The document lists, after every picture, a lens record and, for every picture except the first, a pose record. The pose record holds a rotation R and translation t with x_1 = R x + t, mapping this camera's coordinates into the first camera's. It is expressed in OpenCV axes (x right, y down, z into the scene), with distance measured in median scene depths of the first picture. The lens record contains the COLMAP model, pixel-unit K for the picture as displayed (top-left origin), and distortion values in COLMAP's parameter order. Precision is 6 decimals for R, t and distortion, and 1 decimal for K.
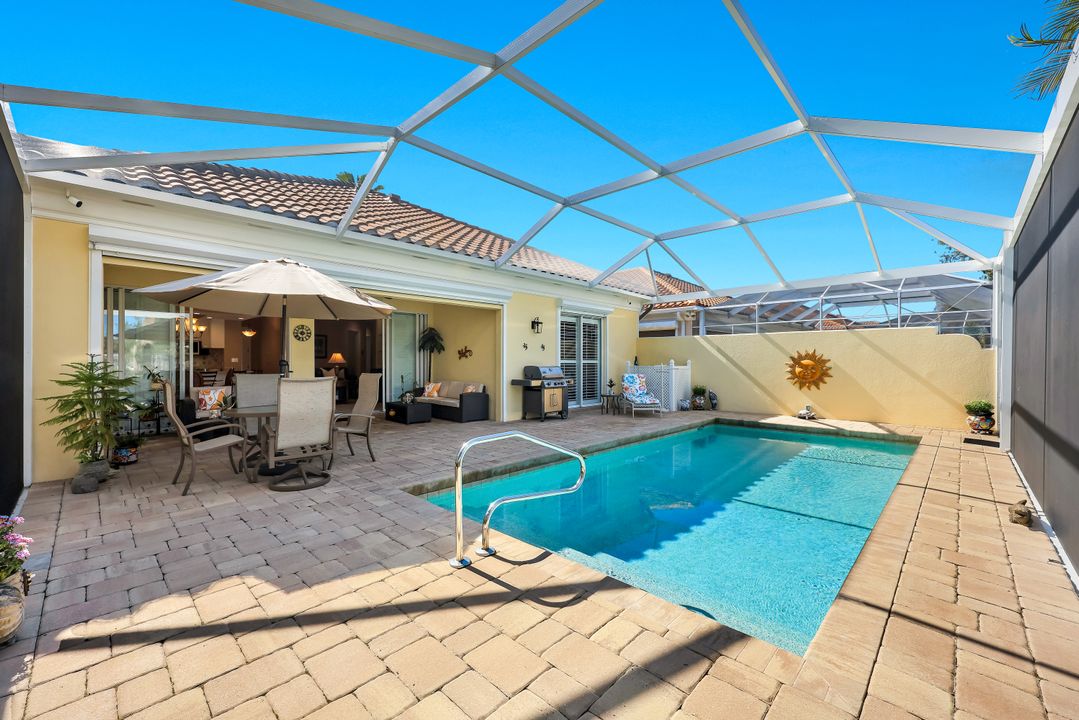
lens RADIAL K [[436.7, 0, 536.7], [0, 436.7, 360.8], [0, 0, 1]] dist [0.000580, -0.000110]
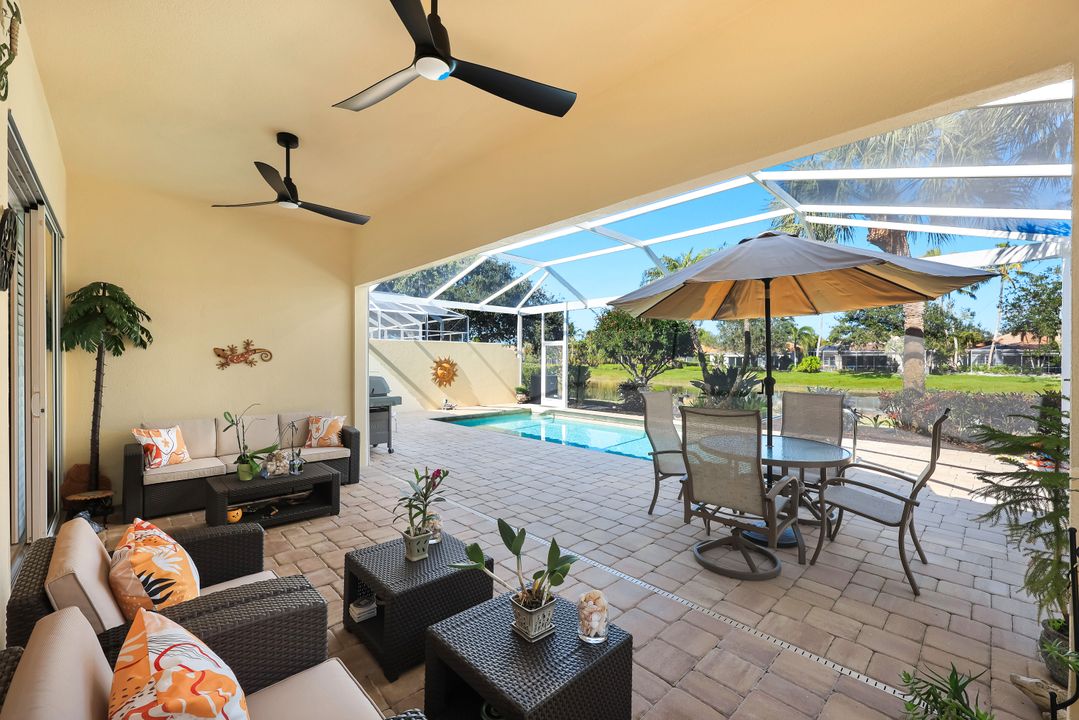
lens RADIAL K [[436.7, 0, 543.2], [0, 436.7, 361.3], [0, 0, 1]] dist [0.000580, -0.000110]
pose [[0.031822, -0.003430, 0.999488, -0.648907], [-0.008438, 0.999958, 0.003700, -0.016005], [-0.999458, -0.008552, 0.031792, 0.668658]]
